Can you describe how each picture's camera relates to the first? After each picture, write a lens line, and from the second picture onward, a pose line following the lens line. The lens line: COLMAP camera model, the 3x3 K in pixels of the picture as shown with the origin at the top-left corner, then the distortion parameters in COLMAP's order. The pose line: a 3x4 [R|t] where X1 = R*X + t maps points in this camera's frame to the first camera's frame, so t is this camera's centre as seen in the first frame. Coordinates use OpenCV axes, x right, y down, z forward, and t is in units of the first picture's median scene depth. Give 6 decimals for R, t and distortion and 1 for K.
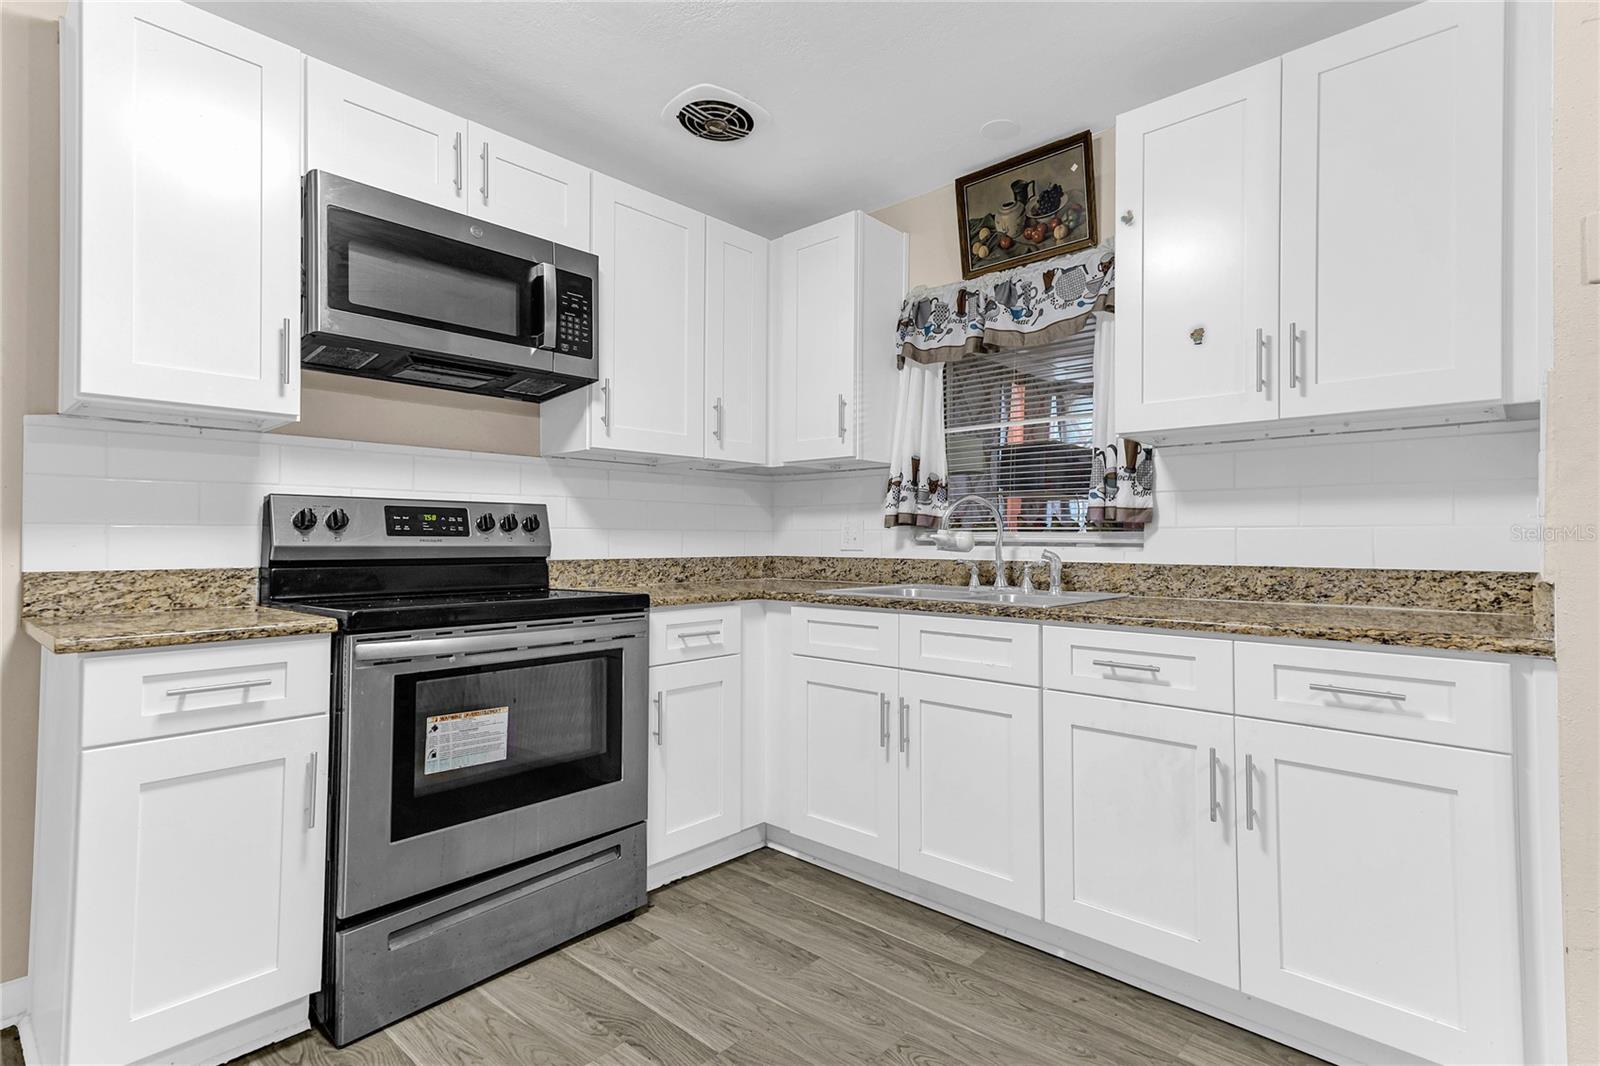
lens RADIAL K [[788.4, 0, 862.2], [0, 788.4, 523.2], [0, 0, 1]] dist [0.019973, 0.001124]
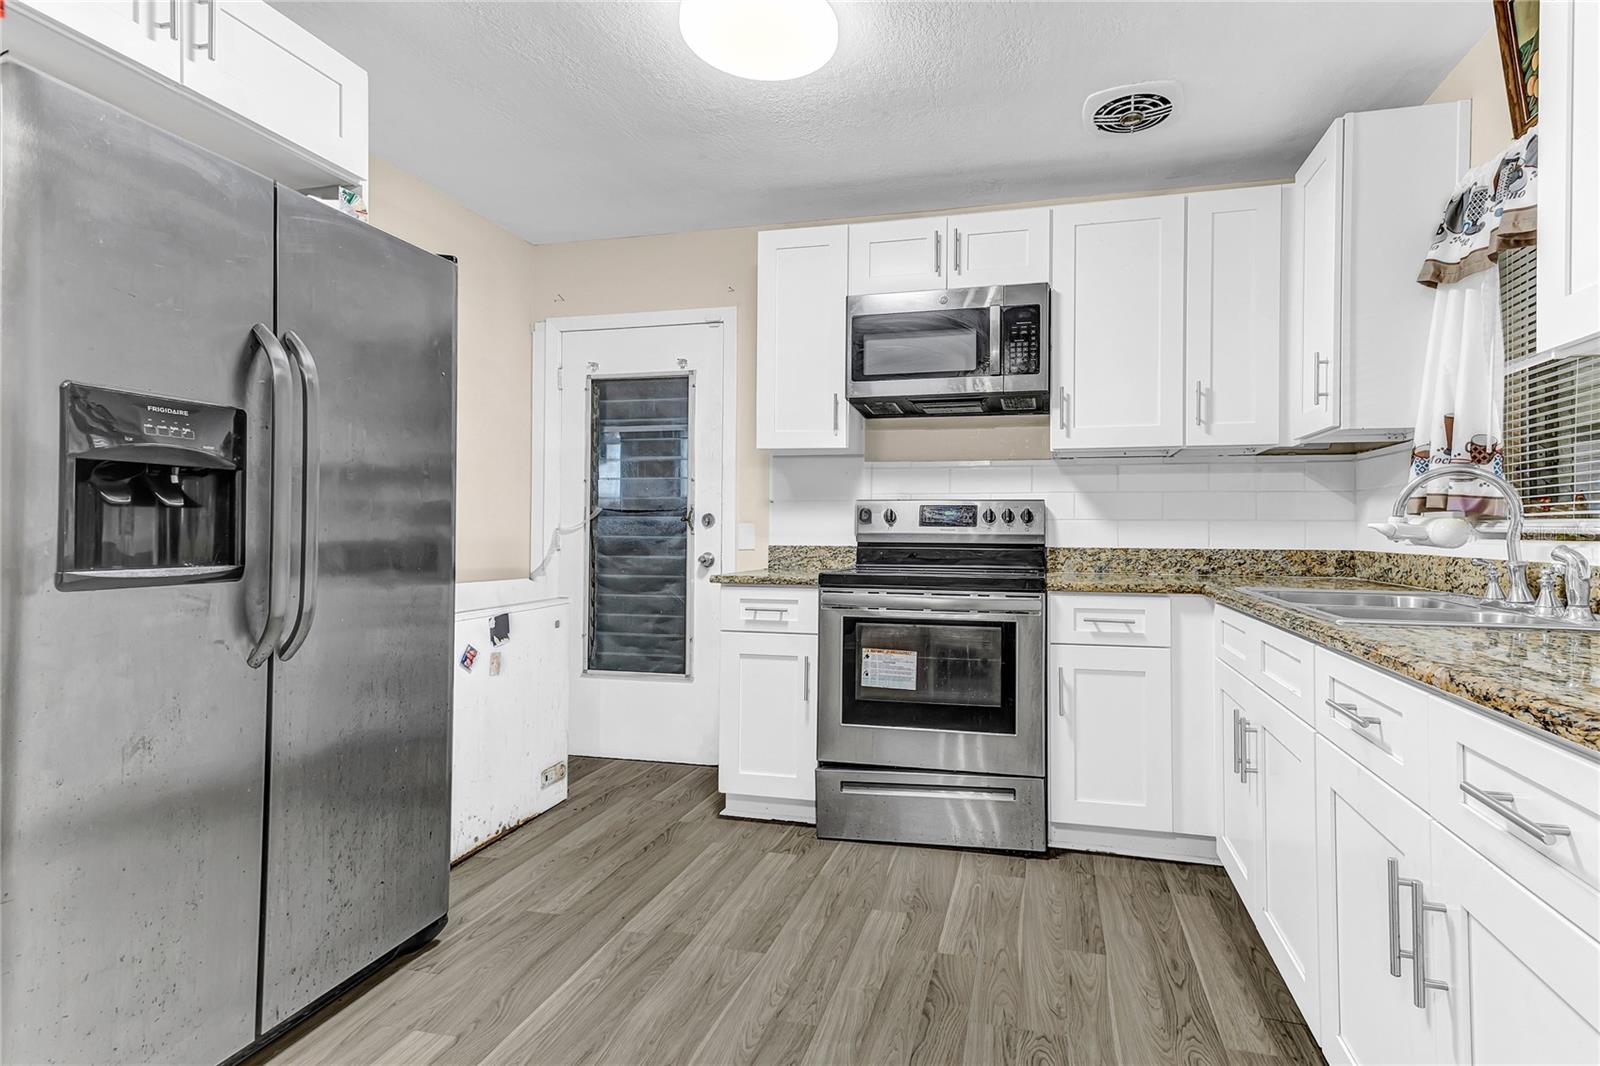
lens RADIAL K [[742.3, 0, 801.1], [0, 742.3, 517.4], [0, 0, 1]] dist [0.002831, 0.000490]
pose [[0.446154, -0.012713, -0.894866, 0.479291], [0.014711, 0.999868, -0.006870, 0.005415], [0.894835, -0.010099, 0.446282, 0.202842]]
